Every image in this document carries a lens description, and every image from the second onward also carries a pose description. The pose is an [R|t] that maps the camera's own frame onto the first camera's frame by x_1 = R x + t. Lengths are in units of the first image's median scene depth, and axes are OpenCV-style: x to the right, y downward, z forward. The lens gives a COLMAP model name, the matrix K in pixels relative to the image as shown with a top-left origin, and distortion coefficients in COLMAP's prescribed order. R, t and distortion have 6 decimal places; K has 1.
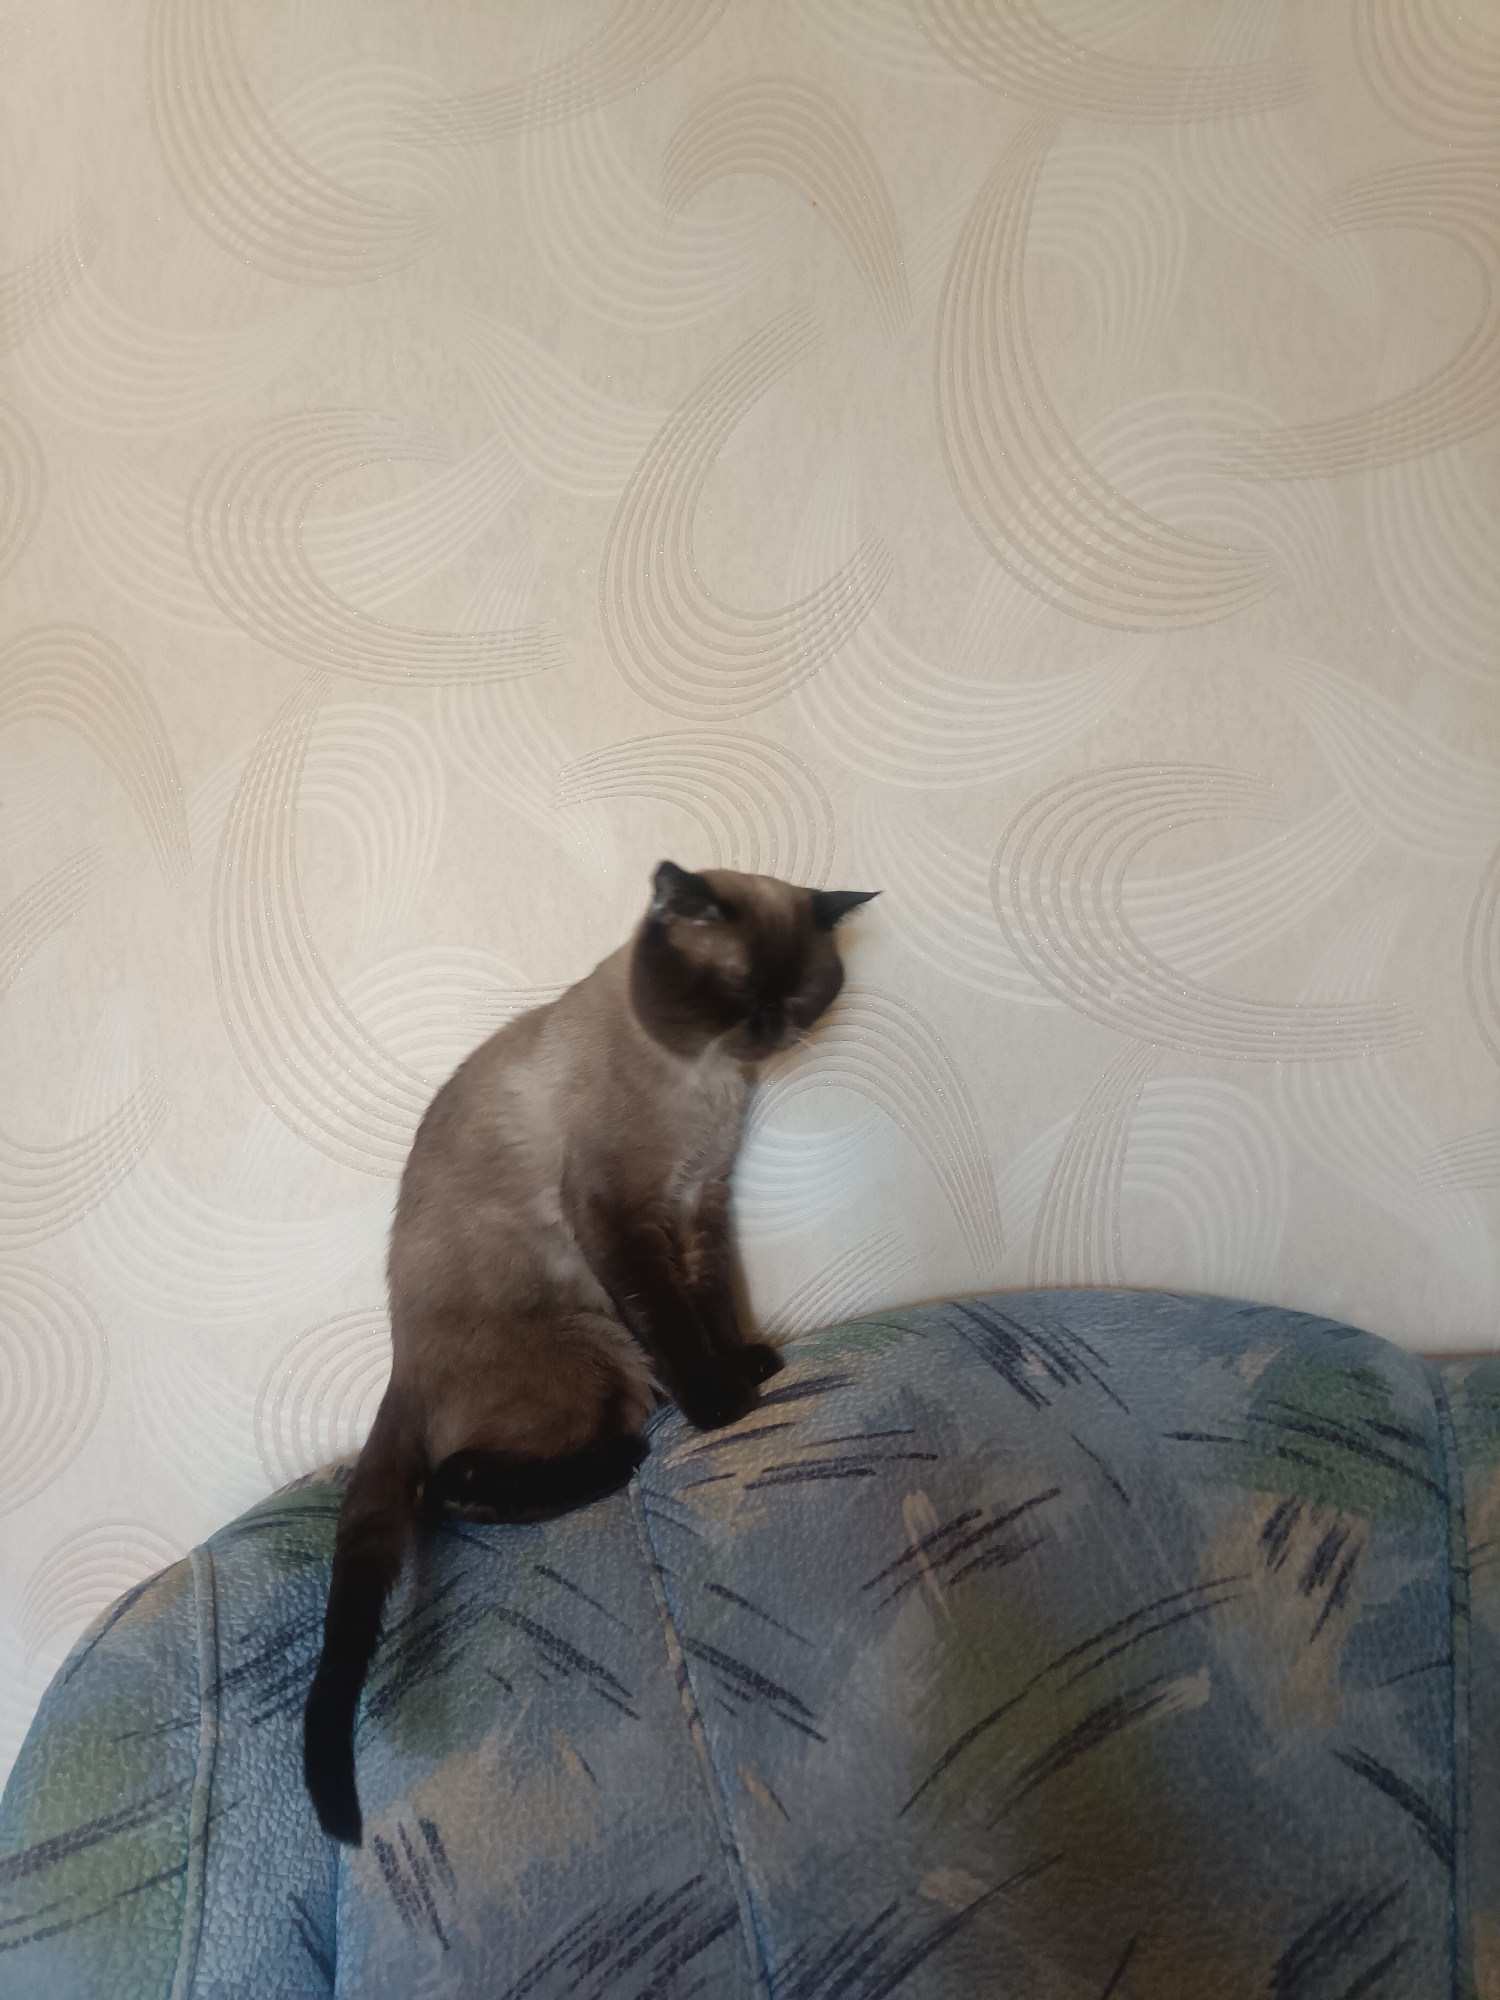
lens RADIAL K [[1452.6, 0, 738.3], [0, 1452.6, 967.0], [0, 0, 1]] dist [0.096148, -0.134982]
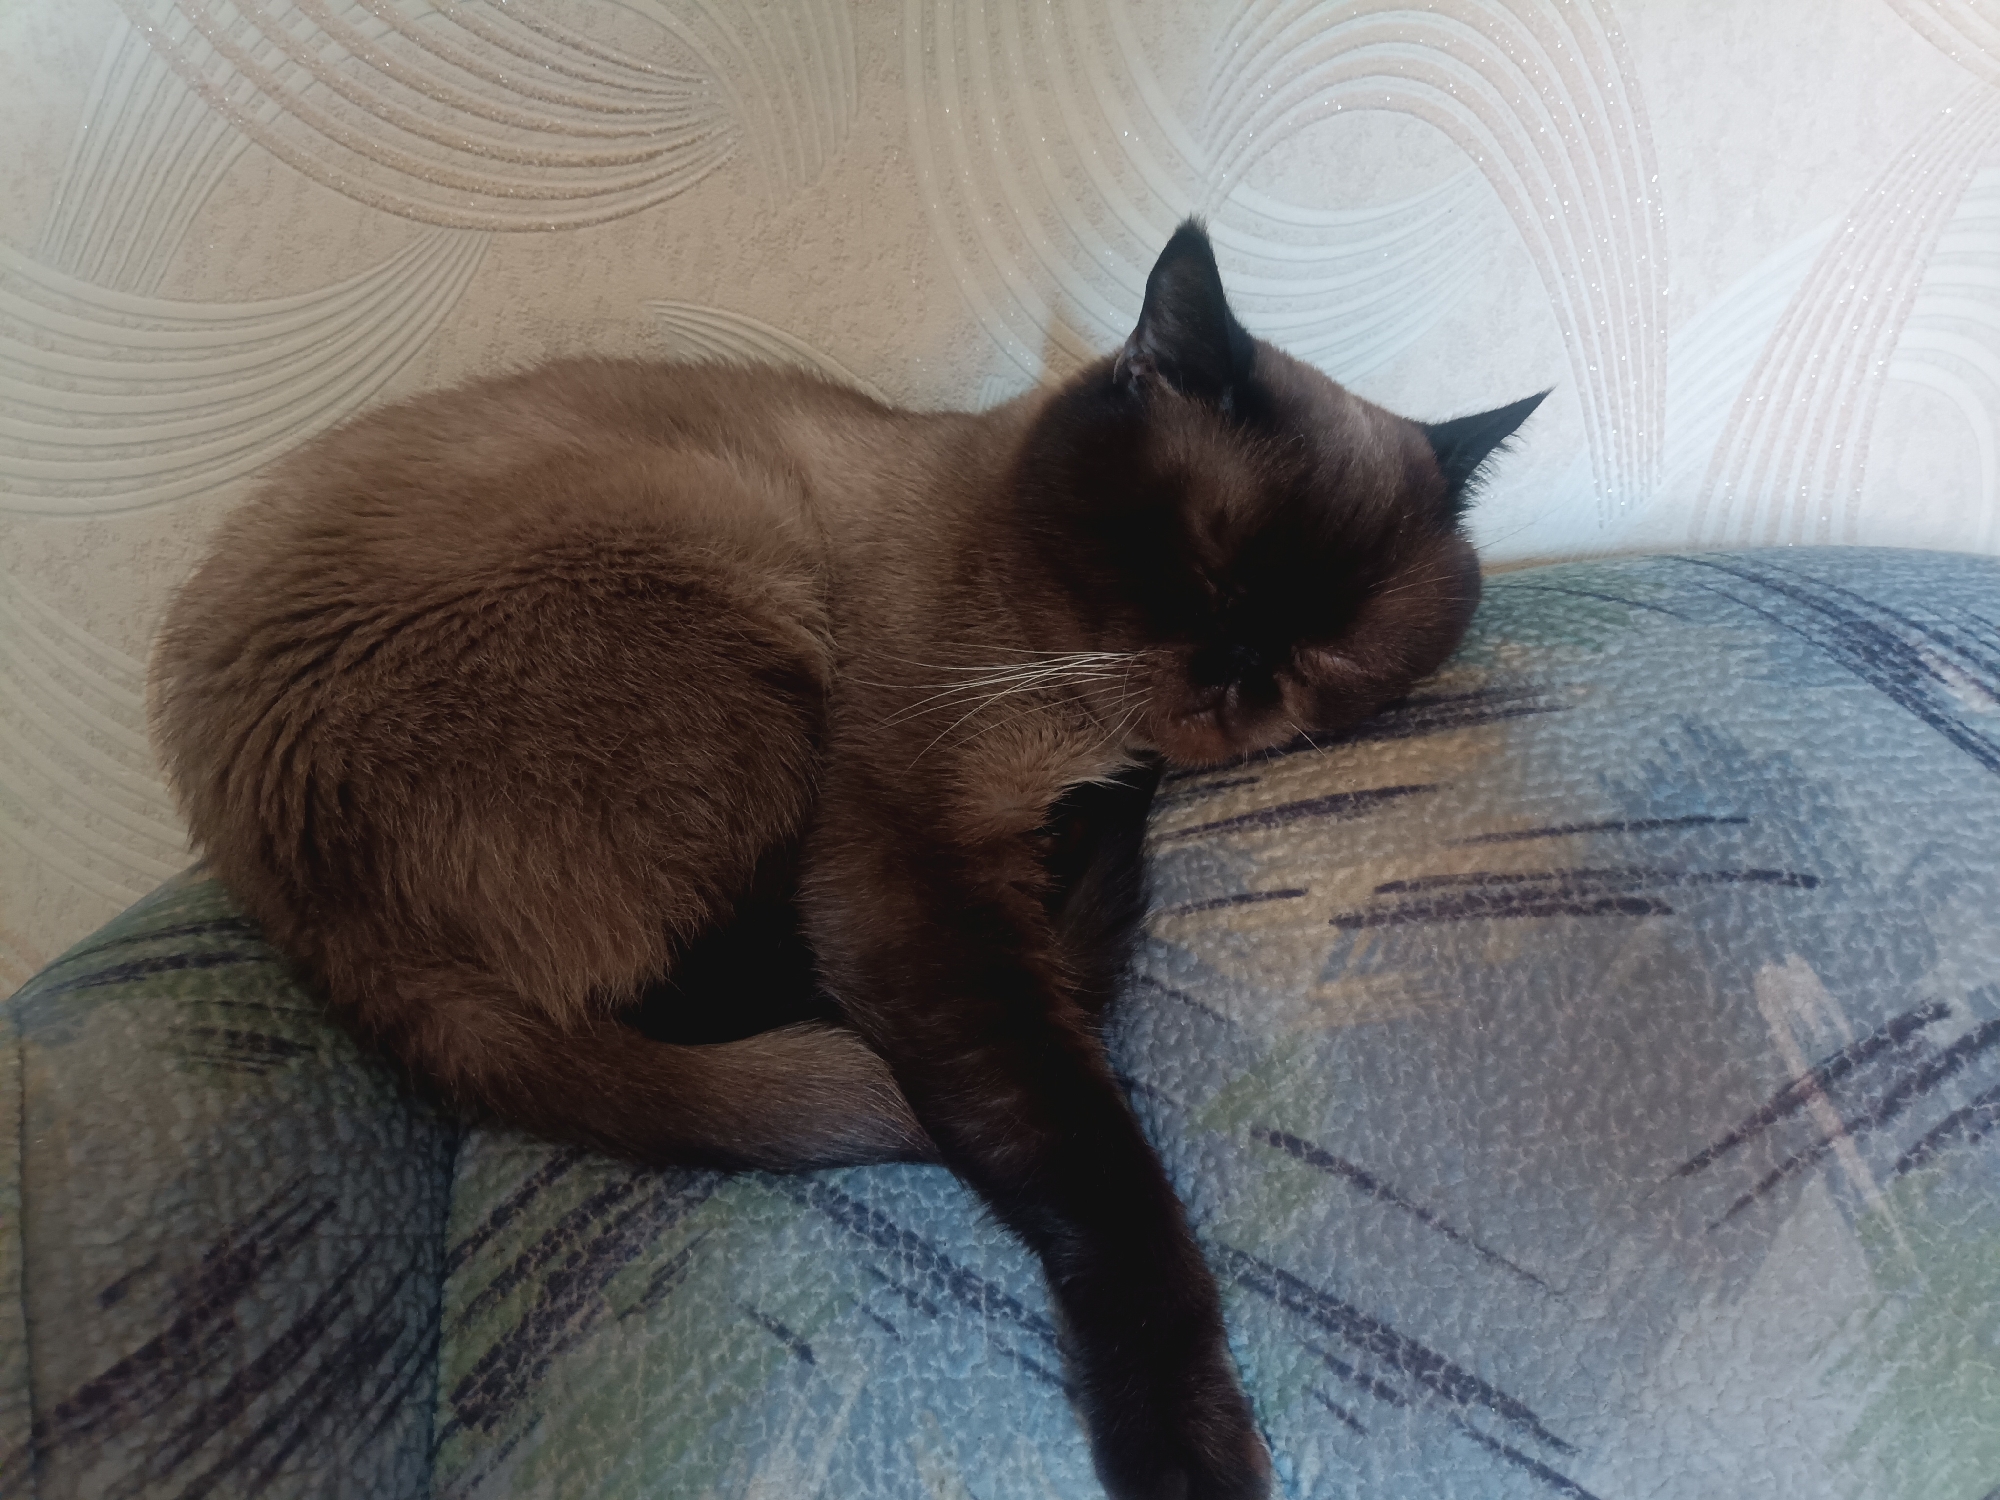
lens RADIAL K [[1470.1, 0, 1000.0], [0, 1470.1, 750.0], [0, 0, 1]] dist [0.060364, -0.126394]
pose [[0.982080, 0.042491, 0.183615, -0.183891], [-0.098097, 0.947123, 0.305507, 0.187419], [-0.160924, -0.318044, 0.934319, 0.642723]]
